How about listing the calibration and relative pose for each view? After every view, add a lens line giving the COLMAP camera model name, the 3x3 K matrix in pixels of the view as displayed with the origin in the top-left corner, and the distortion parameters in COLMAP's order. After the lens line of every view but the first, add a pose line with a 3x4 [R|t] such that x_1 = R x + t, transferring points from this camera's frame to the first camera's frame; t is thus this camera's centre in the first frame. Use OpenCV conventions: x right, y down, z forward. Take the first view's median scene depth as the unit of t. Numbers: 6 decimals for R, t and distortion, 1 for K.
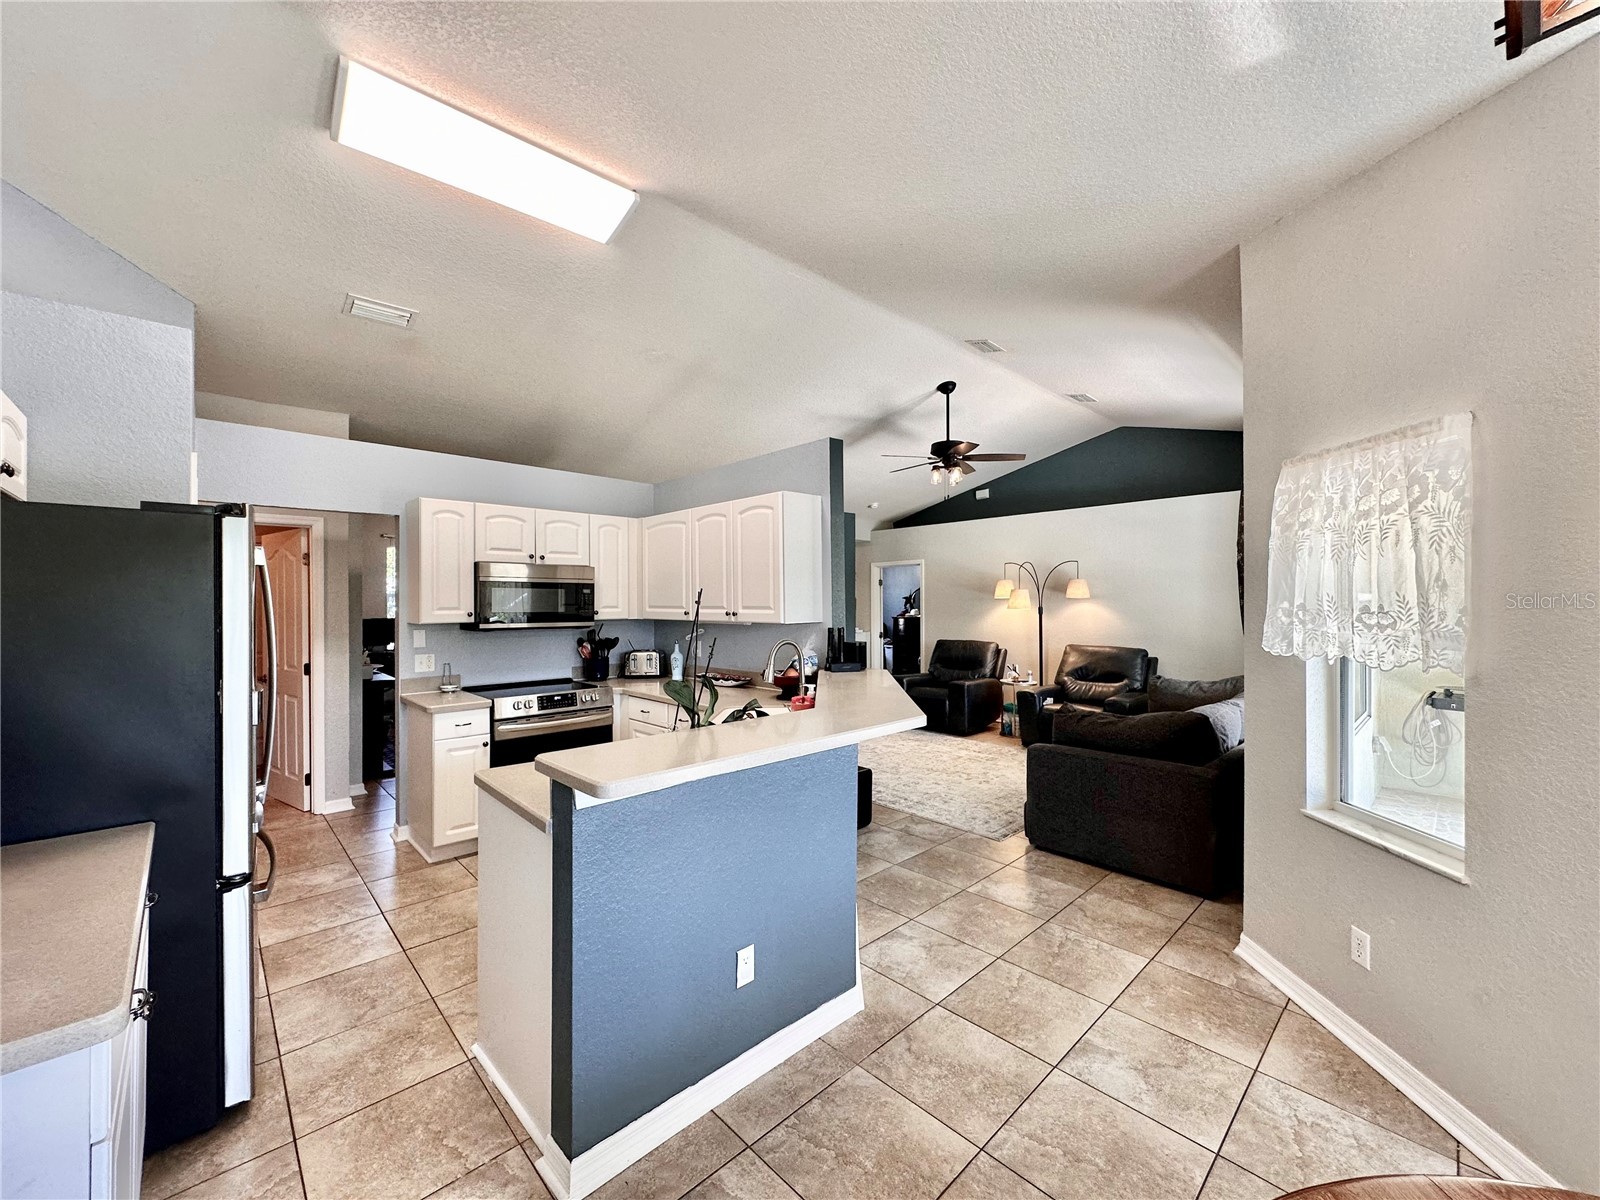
lens RADIAL K [[638.4, 0, 801.2], [0, 638.4, 600.6], [0, 0, 1]] dist [-0.001615, 0.000489]
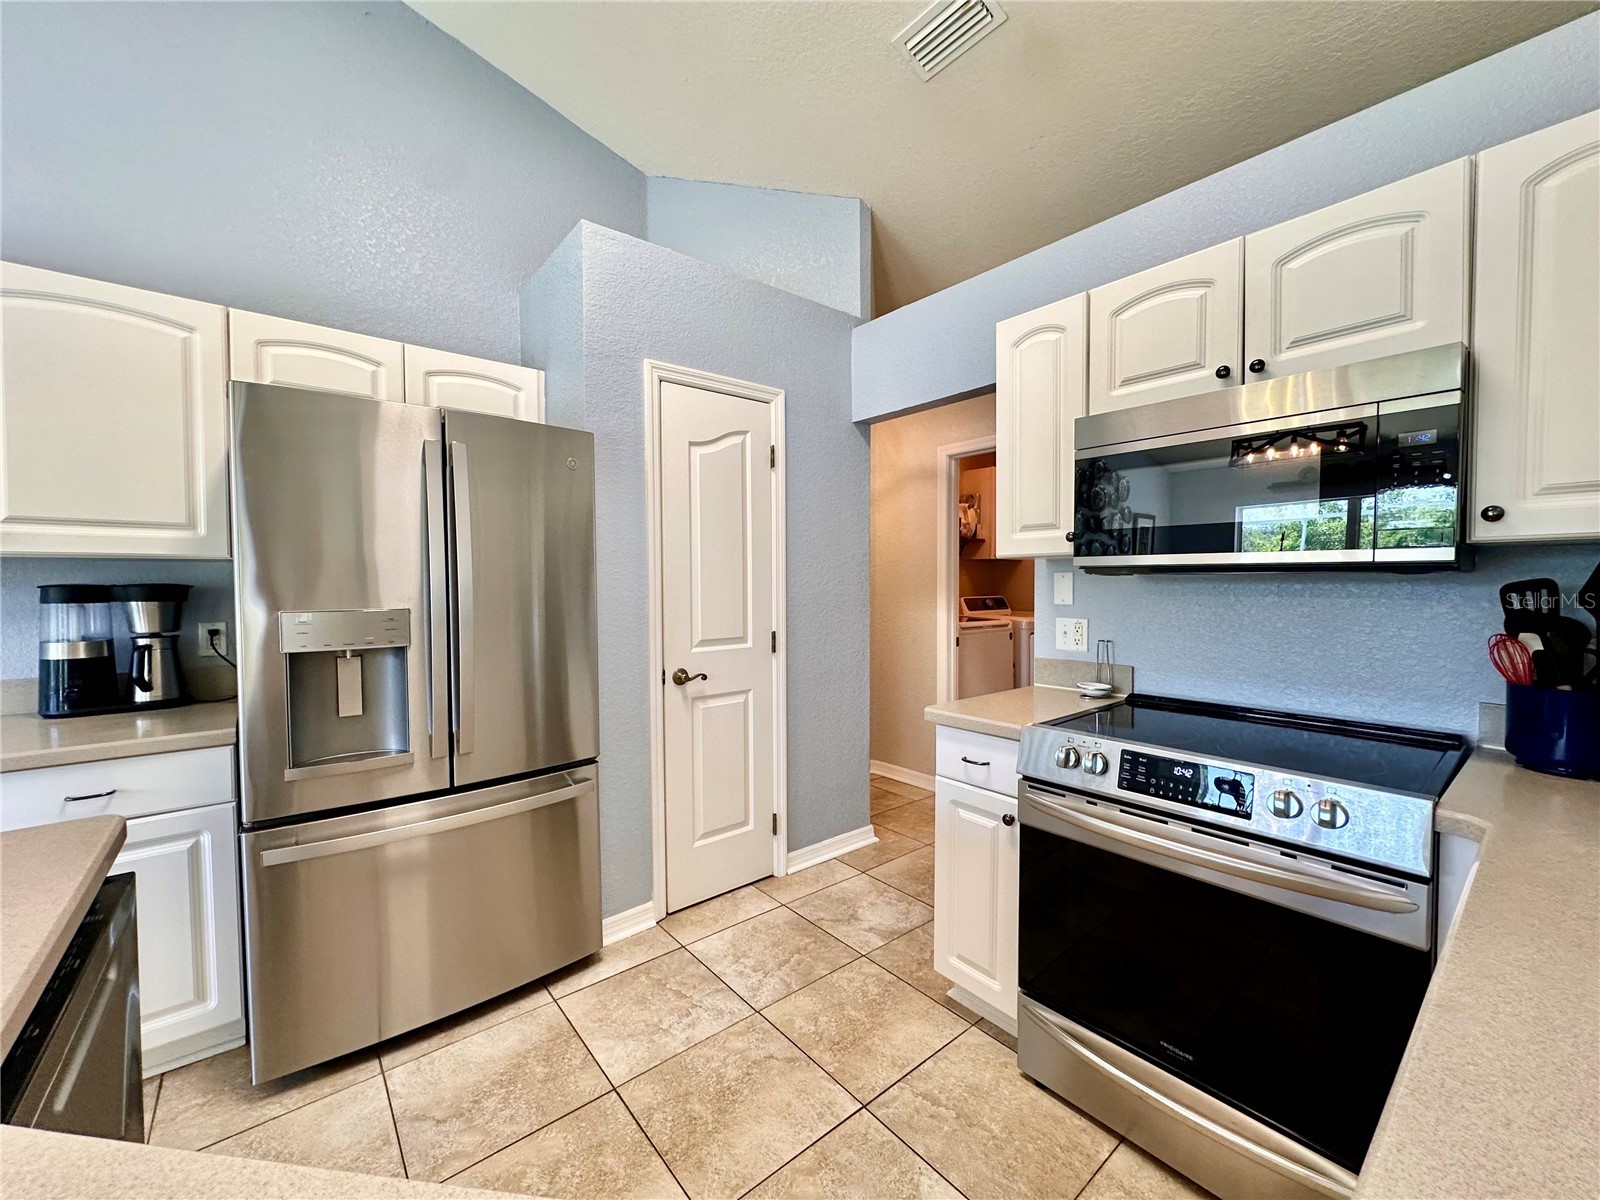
lens RADIAL K [[638.4, 0, 801.2], [0, 638.4, 600.6], [0, 0, 1]] dist [-0.001615, 0.000489]
pose [[-0.068048, 0.036069, -0.997030, -0.034620], [0.008158, 0.999333, 0.035595, 0.044545], [0.997649, -0.005711, -0.068297, 0.745214]]
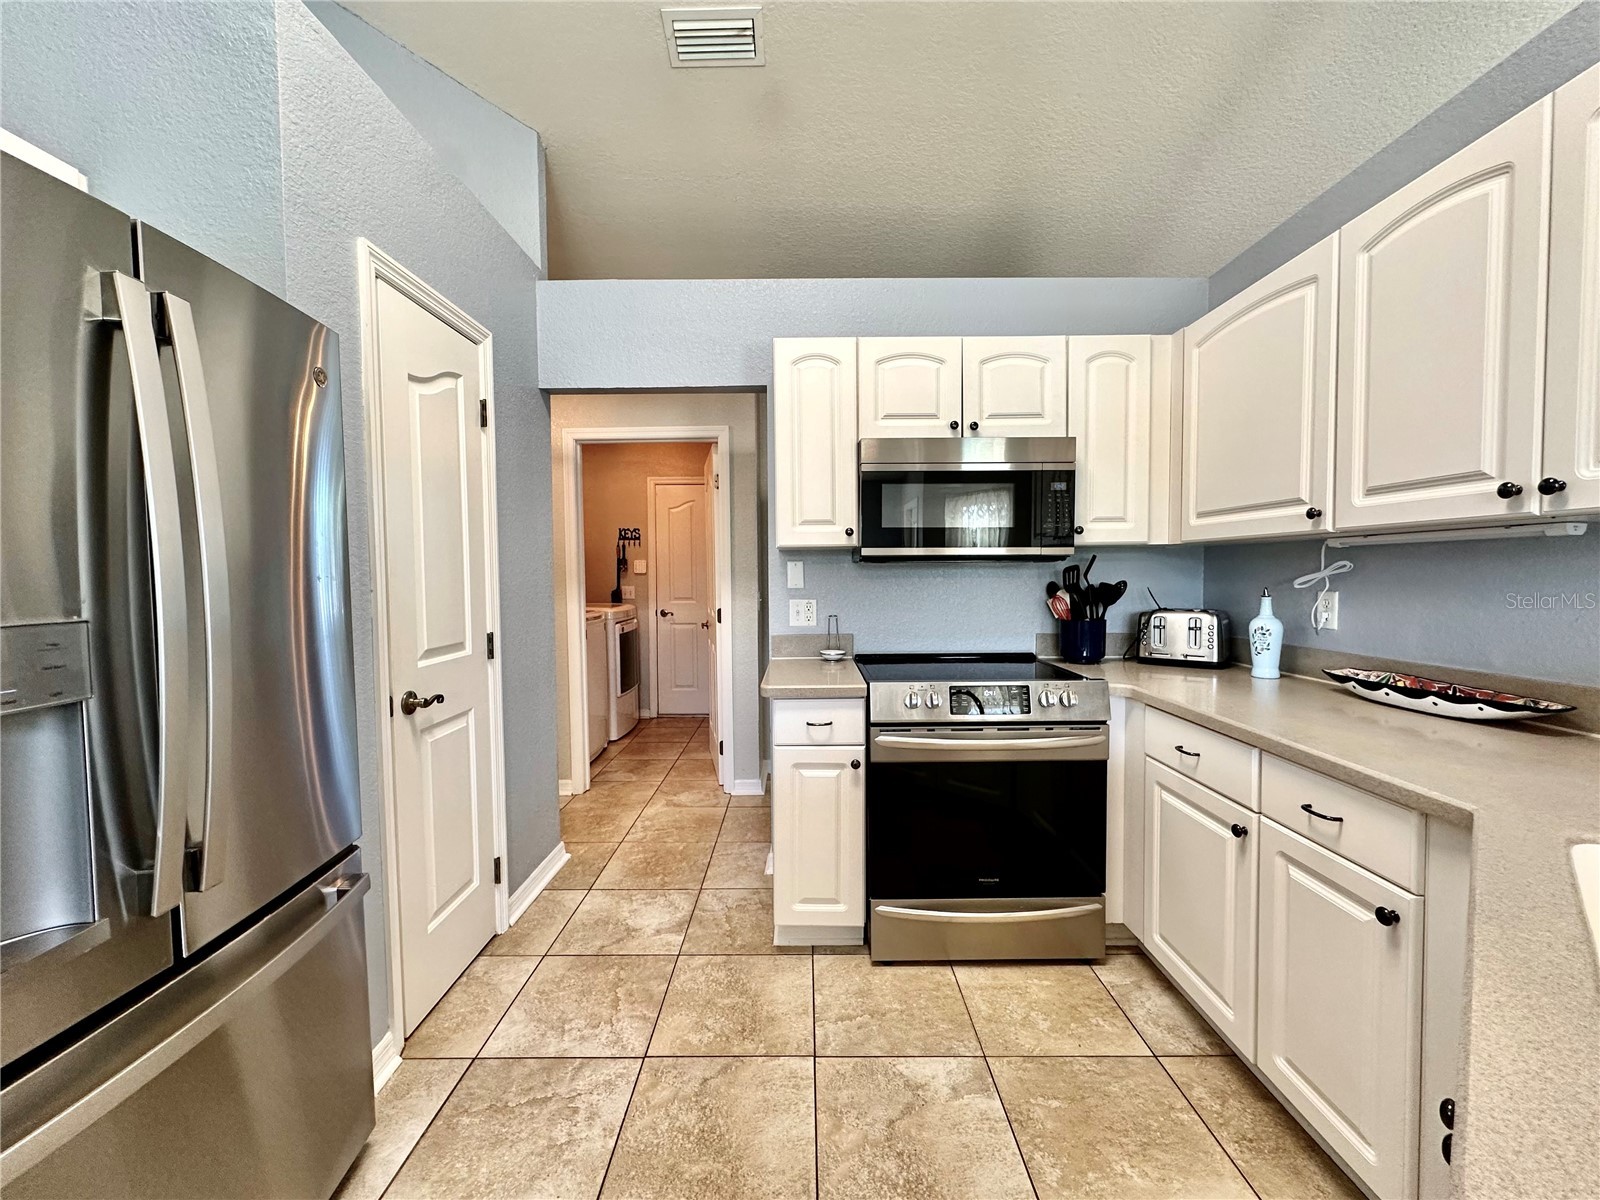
lens RADIAL K [[638.4, 0, 801.2], [0, 638.4, 600.6], [0, 0, 1]] dist [-0.001615, 0.000489]
pose [[0.722402, 0.029560, -0.690841, -0.131144], [0.008357, 0.998640, 0.051469, 0.047900], [0.691423, -0.042955, 0.721172, 0.488683]]
